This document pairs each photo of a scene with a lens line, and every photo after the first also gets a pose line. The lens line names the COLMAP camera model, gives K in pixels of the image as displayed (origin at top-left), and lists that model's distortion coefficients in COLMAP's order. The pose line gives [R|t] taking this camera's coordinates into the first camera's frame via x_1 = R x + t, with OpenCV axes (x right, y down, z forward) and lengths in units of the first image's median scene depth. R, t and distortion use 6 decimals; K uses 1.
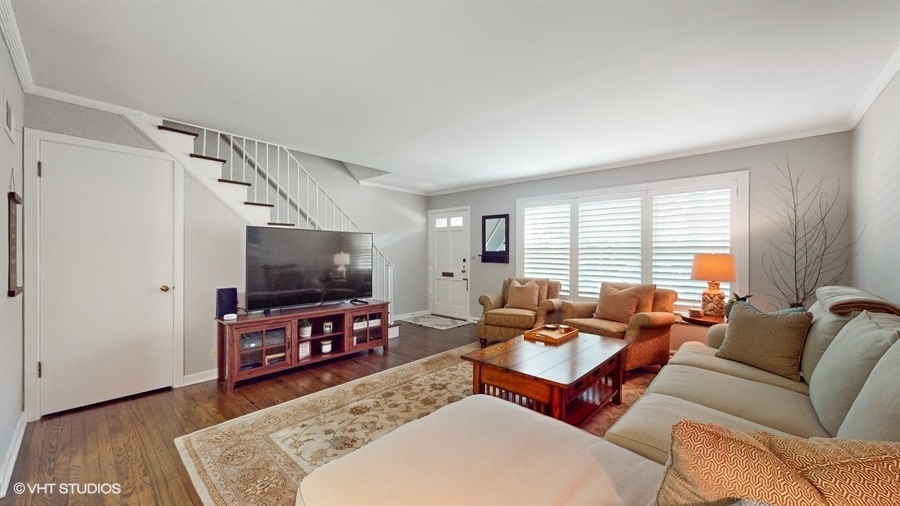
lens RADIAL K [[330.6, 0, 449.0], [0, 330.6, 254.6], [0, 0, 1]] dist [-0.000329, -0.000170]
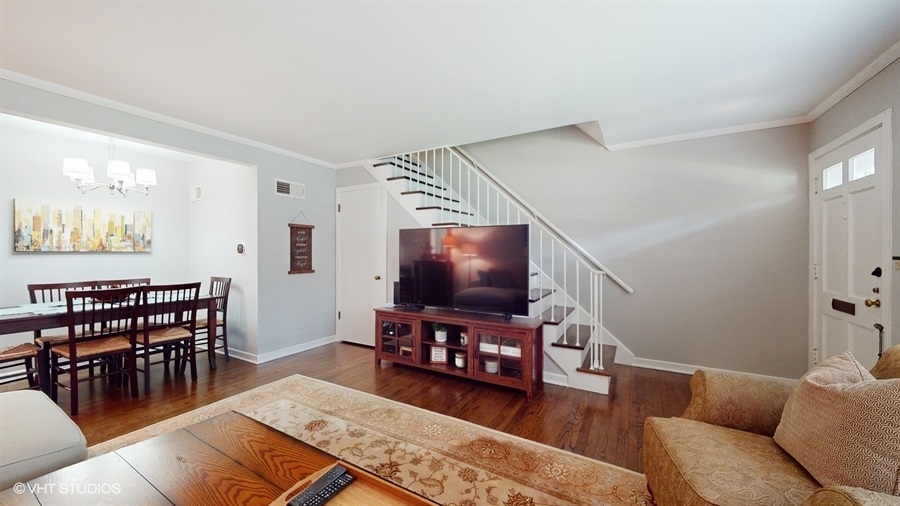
lens RADIAL K [[330.6, 0, 449.0], [0, 330.6, 254.6], [0, 0, 1]] dist [-0.000329, -0.000170]
pose [[0.213832, 0.000409, -0.976870, 0.433872], [-0.003378, 0.999994, -0.000321, 0.001280], [0.976865, 0.003369, 0.213832, 0.727033]]
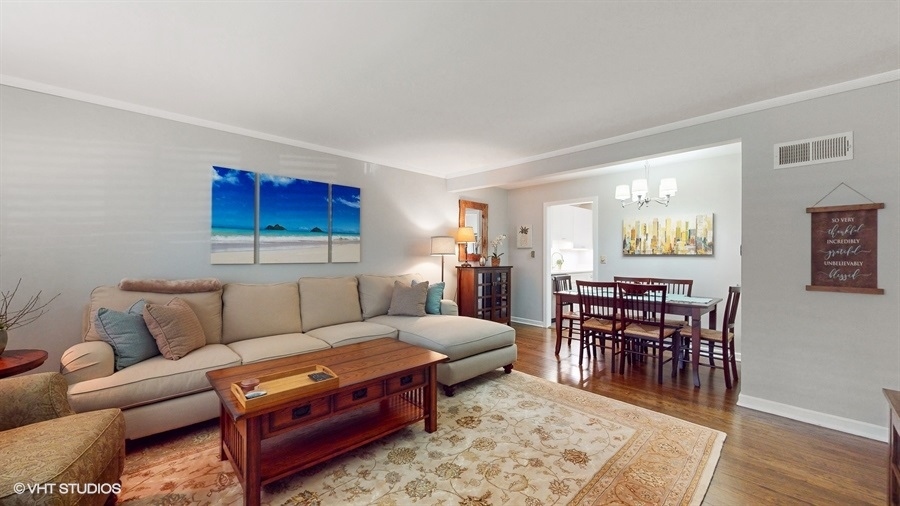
lens RADIAL K [[336.6, 0, 447.6], [0, 336.6, 254.7], [0, 0, 1]] dist [-0.000440, -0.000095]
pose [[-0.996970, -0.008886, 0.077273, -0.018137], [-0.008607, 0.999955, 0.003951, -0.000953], [-0.077304, 0.003274, -0.997002, 1.133882]]
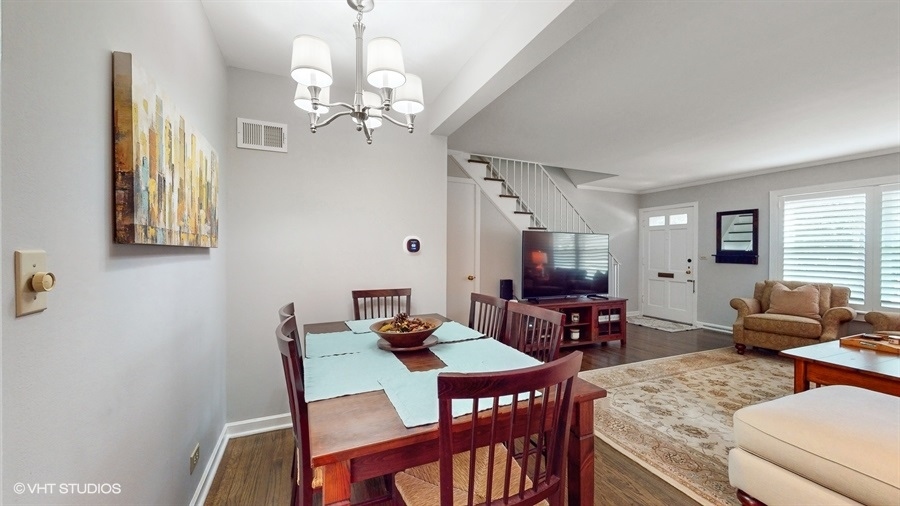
lens RADIAL K [[336.6, 0, 447.6], [0, 336.6, 254.7], [0, 0, 1]] dist [-0.000440, -0.000095]
pose [[0.908947, 0.005215, -0.416880, -0.266709], [-0.004458, 0.999986, 0.002790, 0.002043], [0.416889, -0.000678, 0.908957, -0.222181]]
